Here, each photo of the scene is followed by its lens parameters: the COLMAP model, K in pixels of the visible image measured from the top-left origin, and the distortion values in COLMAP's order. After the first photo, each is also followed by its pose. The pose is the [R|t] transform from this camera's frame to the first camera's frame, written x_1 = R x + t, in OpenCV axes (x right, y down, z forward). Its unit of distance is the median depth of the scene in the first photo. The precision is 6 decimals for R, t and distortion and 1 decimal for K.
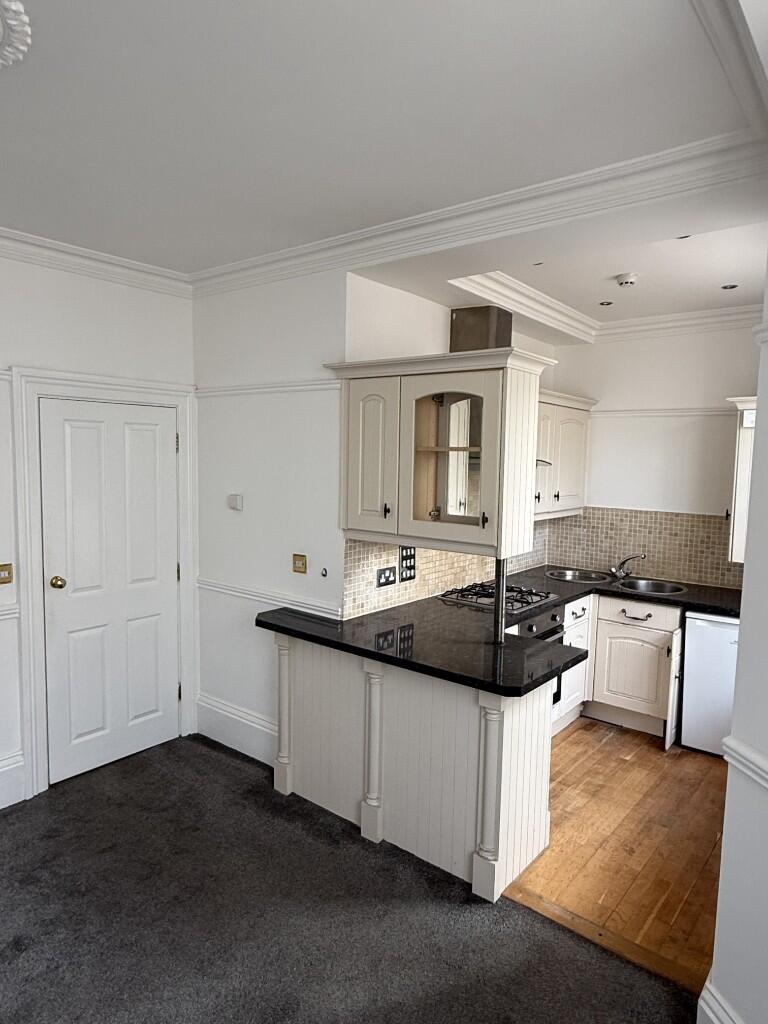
lens RADIAL K [[640.8, 0, 380.3], [0, 640.8, 510.3], [0, 0, 1]] dist [-0.010671, 0.003630]
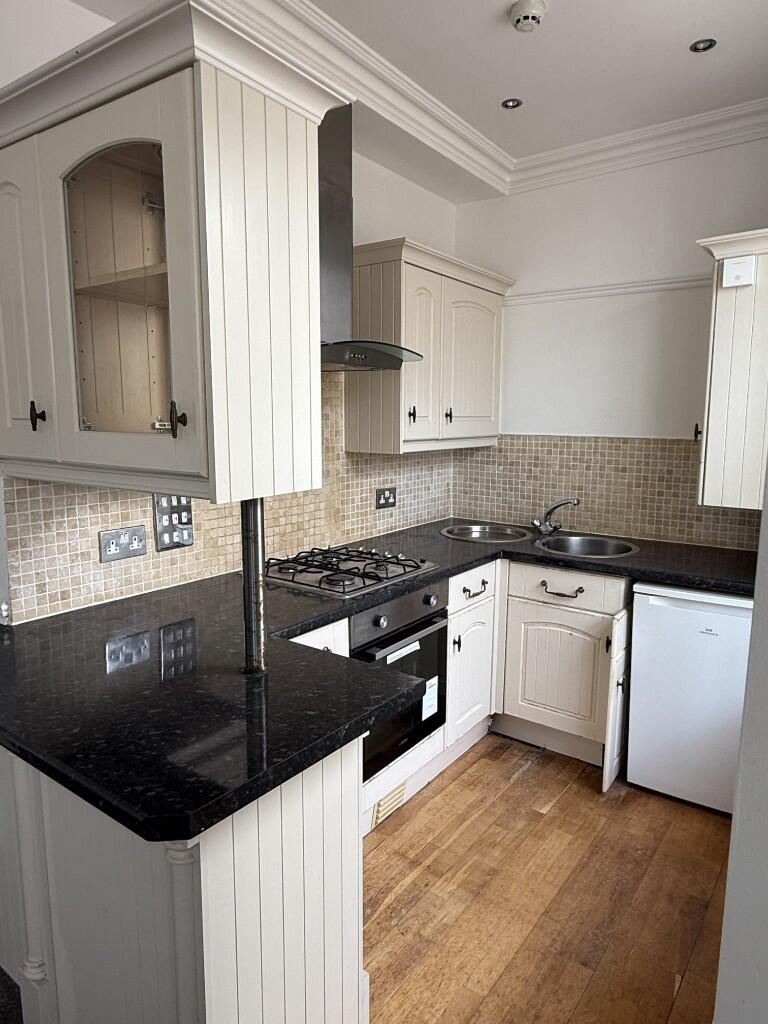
lens RADIAL K [[654.5, 0, 383.4], [0, 654.5, 506.5], [0, 0, 1]] dist [-0.001432, -0.001240]
pose [[0.998588, -0.023410, 0.047686, 0.208682], [0.020604, 0.998074, 0.058515, 0.038346], [-0.048964, -0.057450, 0.997147, 0.379564]]
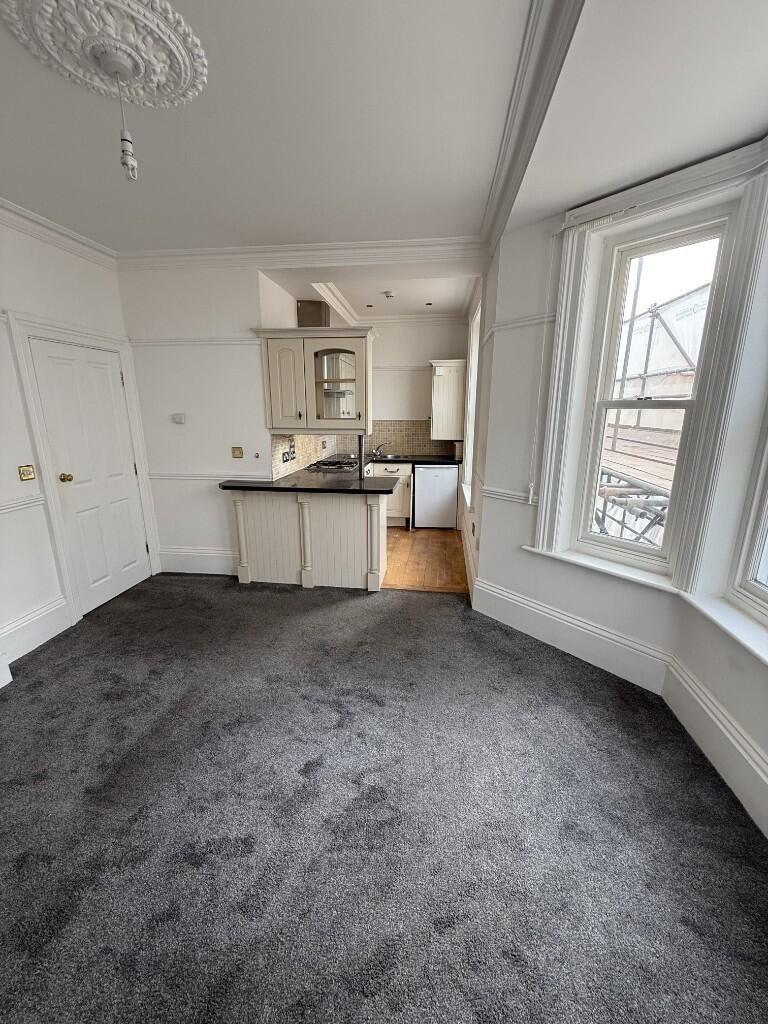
lens RADIAL K [[406.6, 0, 383.2], [0, 406.6, 508.8], [0, 0, 1]] dist [0.003270, -0.000400]
pose [[0.853035, -0.143809, 0.501648, -0.335249], [0.060282, 0.982000, 0.179006, 0.056284], [-0.518360, -0.122458, 0.846349, -0.118605]]
